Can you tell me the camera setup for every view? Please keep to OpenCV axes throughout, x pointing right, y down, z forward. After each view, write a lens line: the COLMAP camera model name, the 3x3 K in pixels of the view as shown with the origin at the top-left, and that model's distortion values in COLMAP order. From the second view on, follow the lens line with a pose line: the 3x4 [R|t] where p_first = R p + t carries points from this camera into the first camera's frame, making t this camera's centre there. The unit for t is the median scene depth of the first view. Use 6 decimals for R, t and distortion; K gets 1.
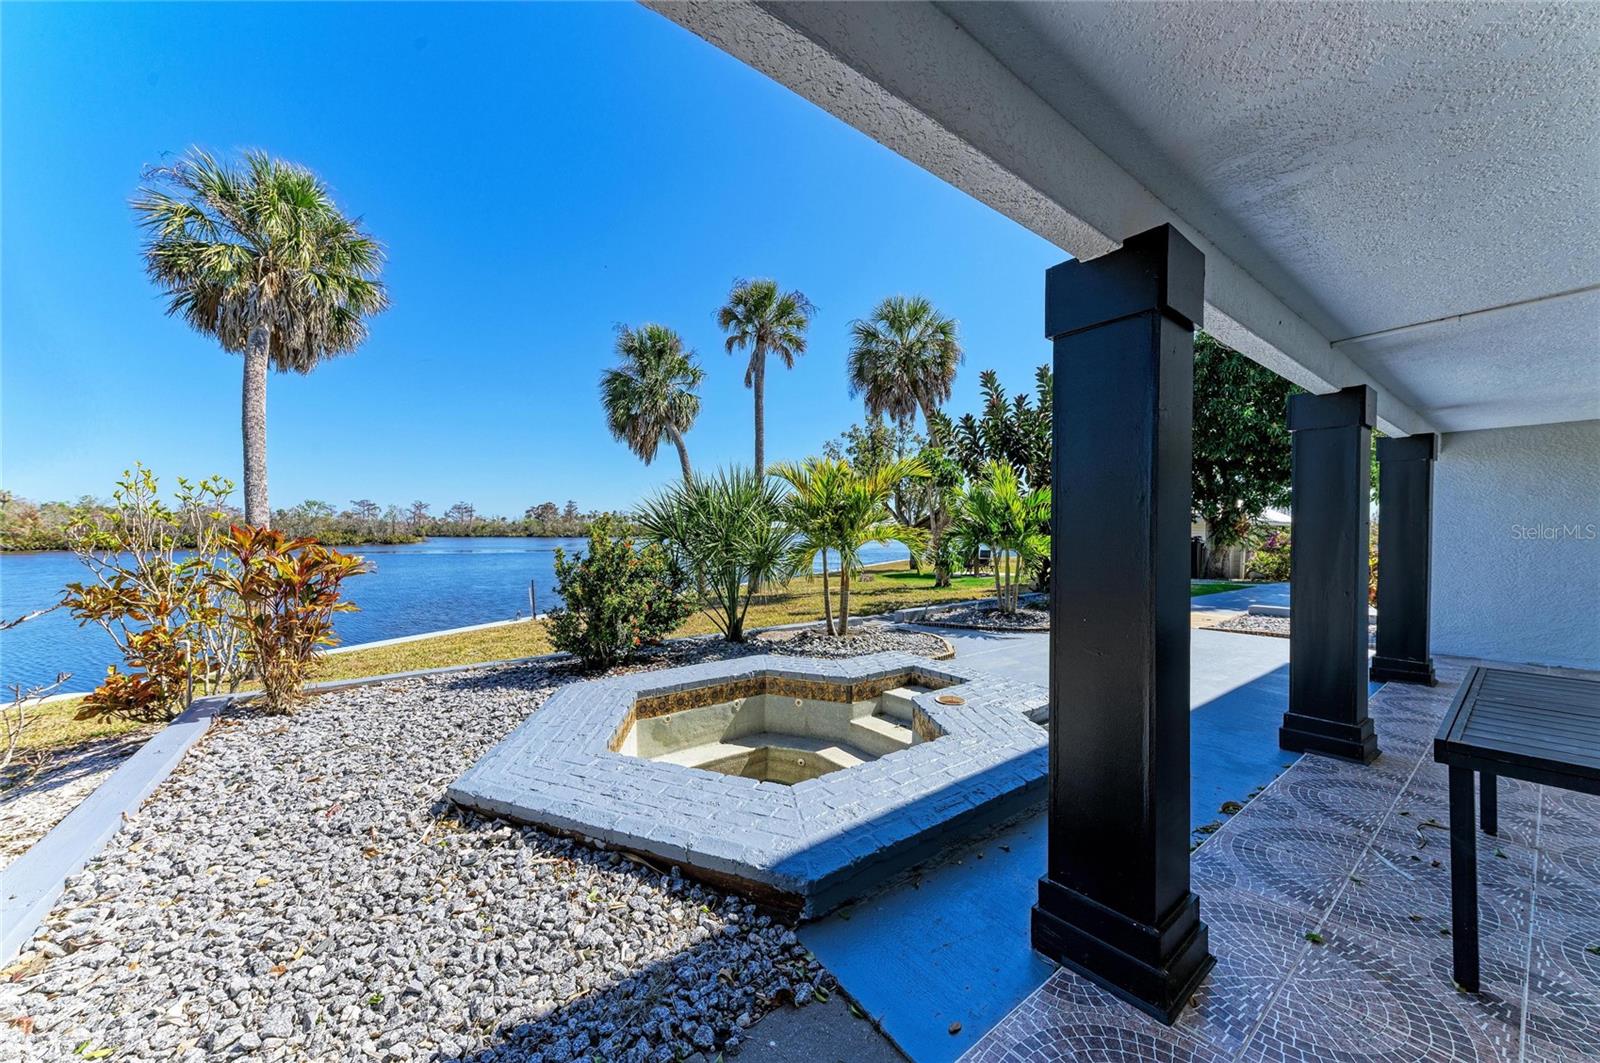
lens RADIAL K [[572.4, 0, 805.9], [0, 572.4, 529.8], [0, 0, 1]] dist [0.005609, -0.001437]
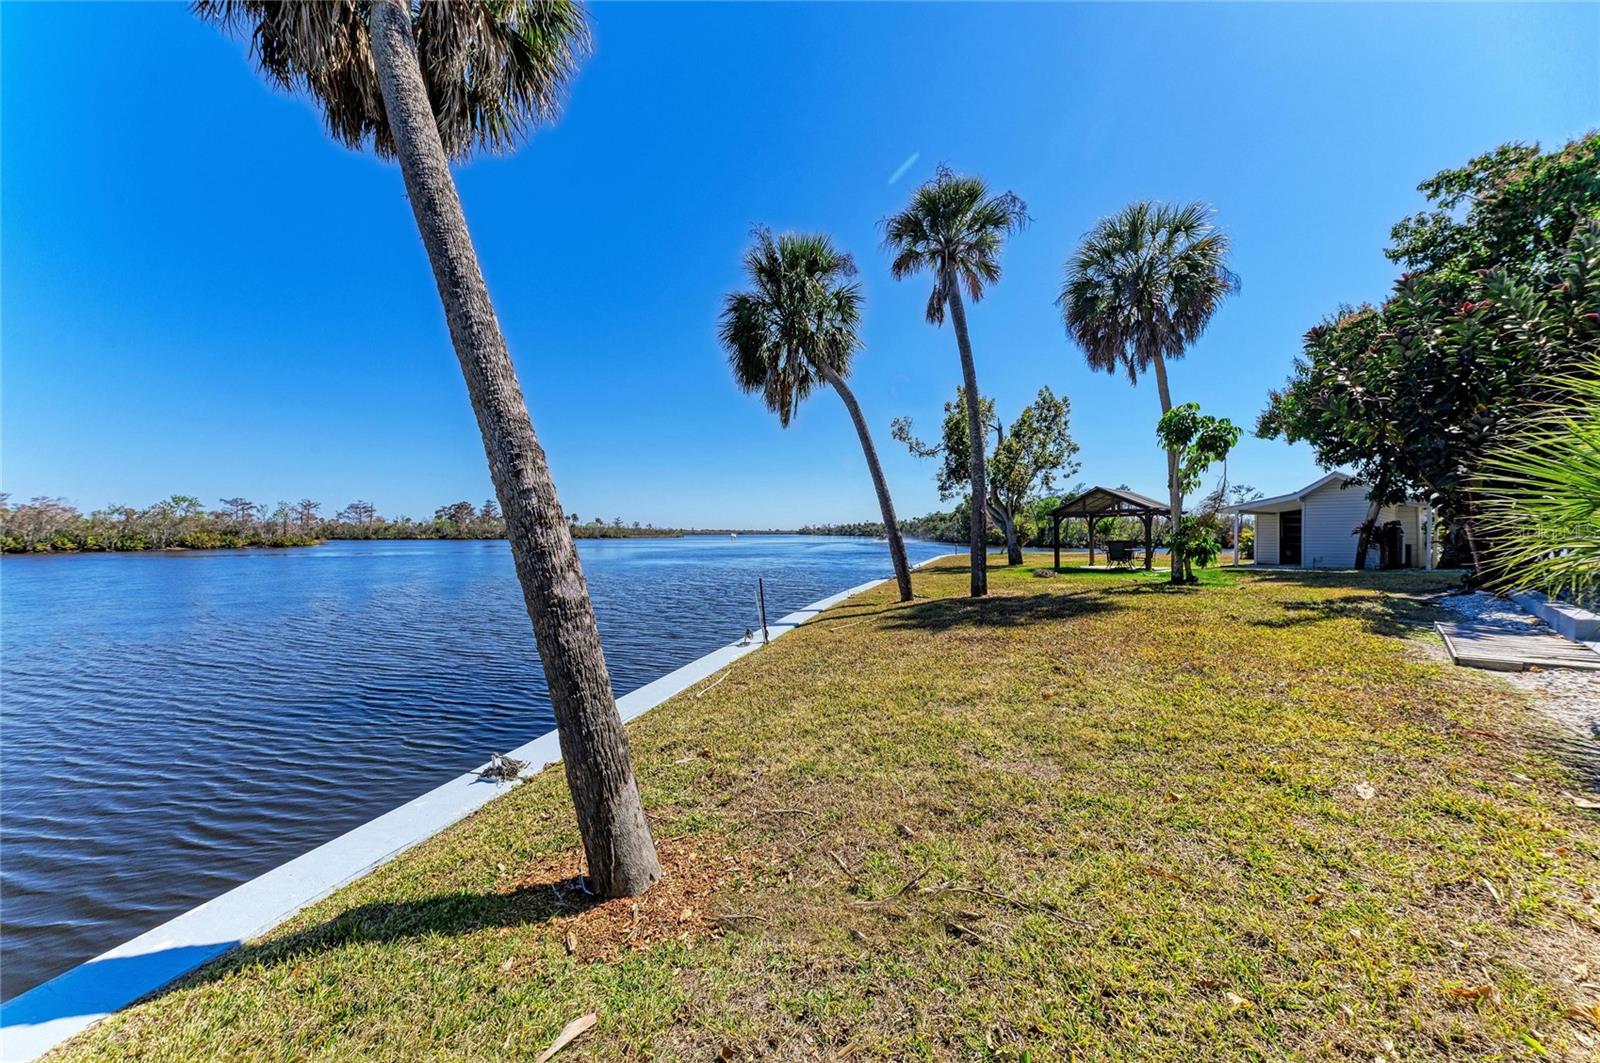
lens RADIAL K [[572.4, 0, 806.1], [0, 572.4, 533.7], [0, 0, 1]] dist [0.005609, -0.001437]
pose [[0.991212, -0.004802, 0.132193, -0.367036], [0.004311, 0.999983, 0.003995, 0.027785], [-0.132210, -0.003390, 0.991216, 0.267823]]
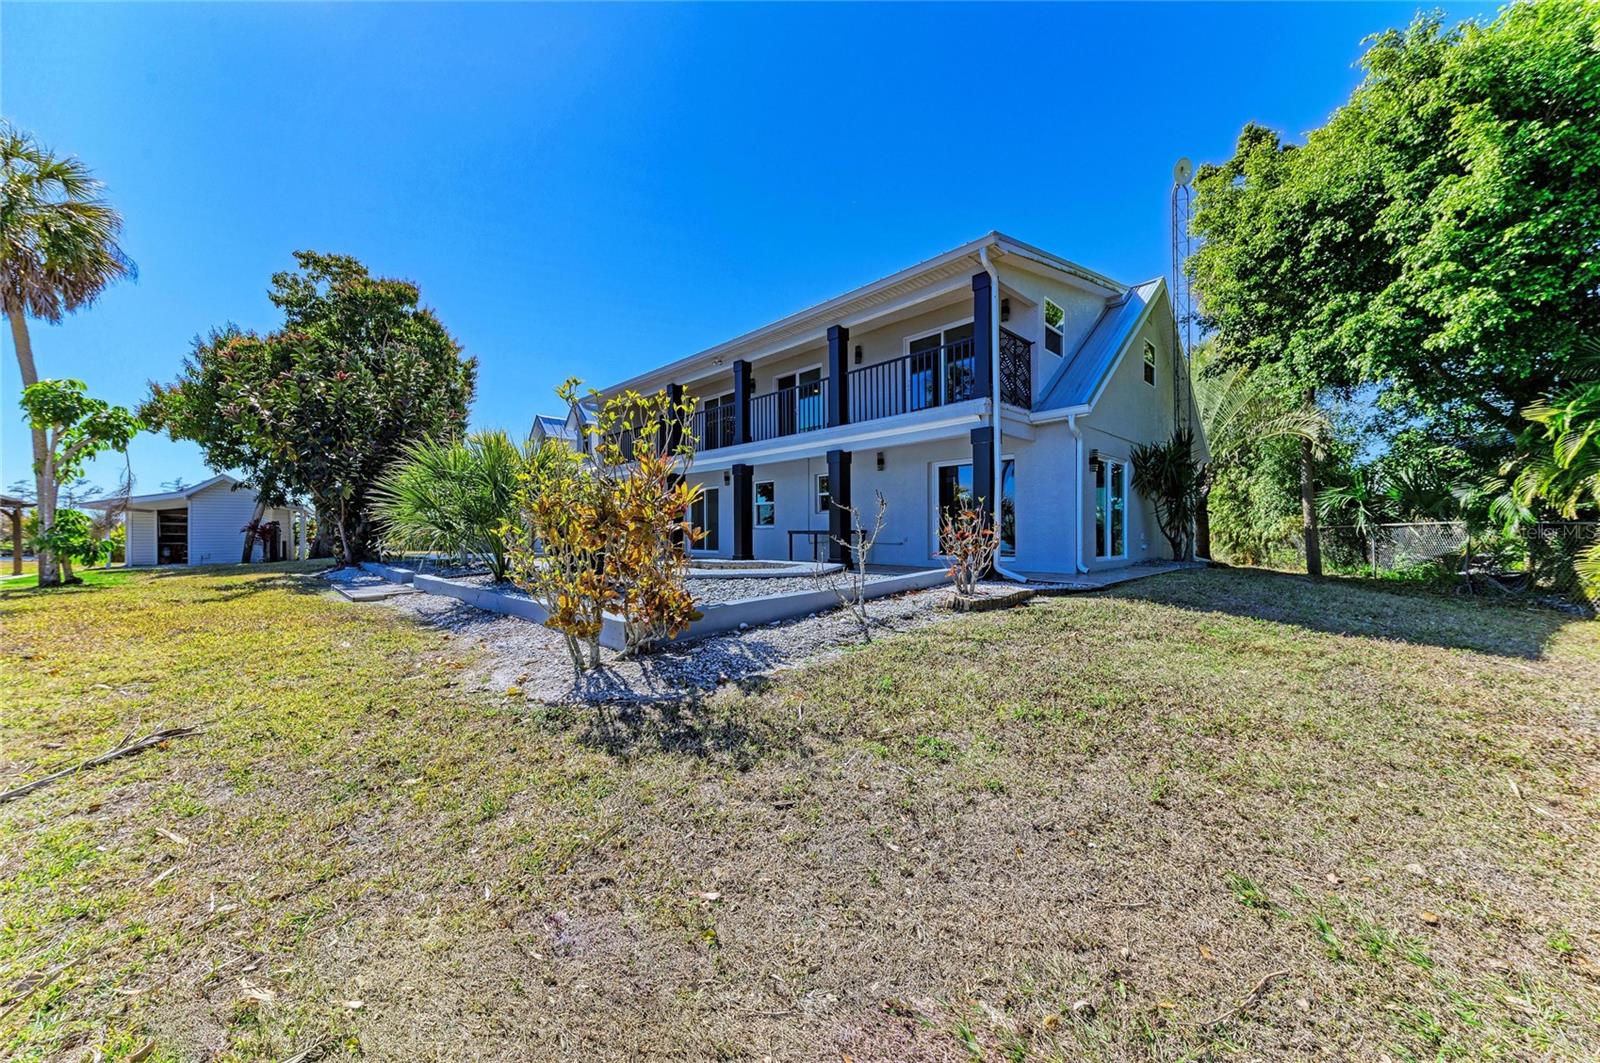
lens RADIAL K [[572.4, 0, 796.6], [0, 572.4, 534.1], [0, 0, 1]] dist [0.005609, -0.001437]
pose [[-0.123041, -0.003166, 0.992397, -0.521908], [0.000652, 0.999994, 0.003271, 0.037068], [-0.992401, 0.001050, -0.123039, 0.203664]]
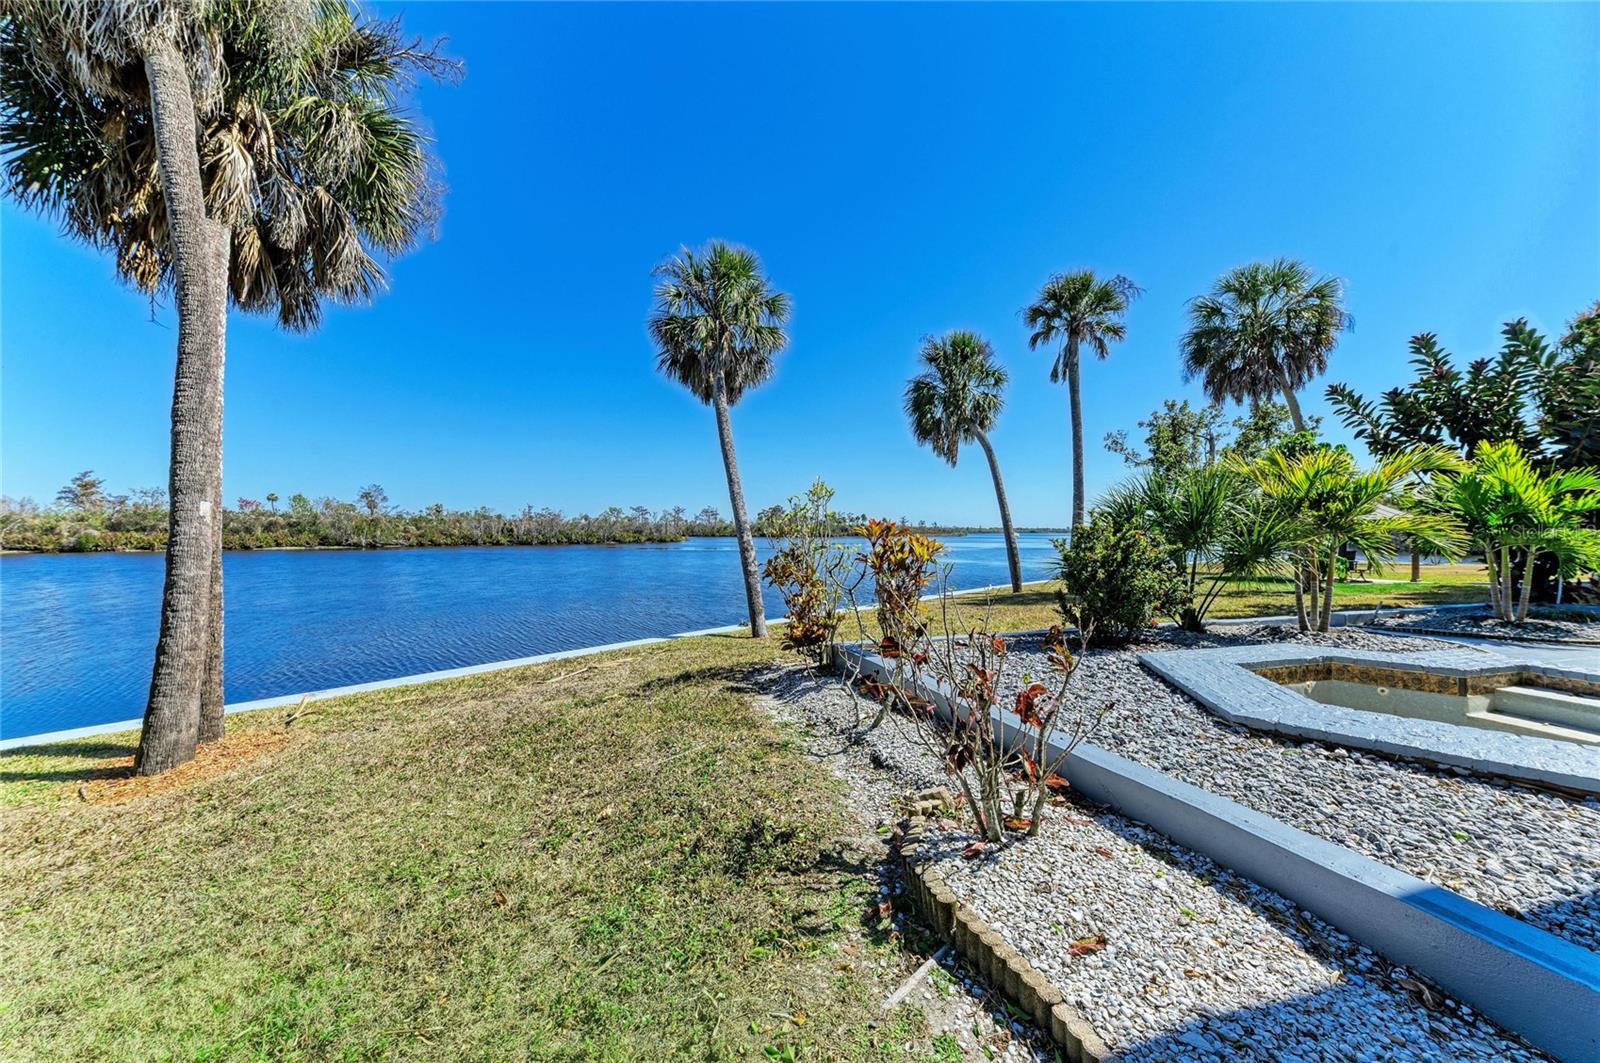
lens RADIAL K [[572.4, 0, 795.7], [0, 572.4, 529.4], [0, 0, 1]] dist [0.005609, -0.001437]
pose [[0.929436, -0.003791, -0.368963, -0.158347], [0.003381, 0.999993, -0.001760, 0.004341], [0.368967, 0.000388, 0.929442, -0.084394]]
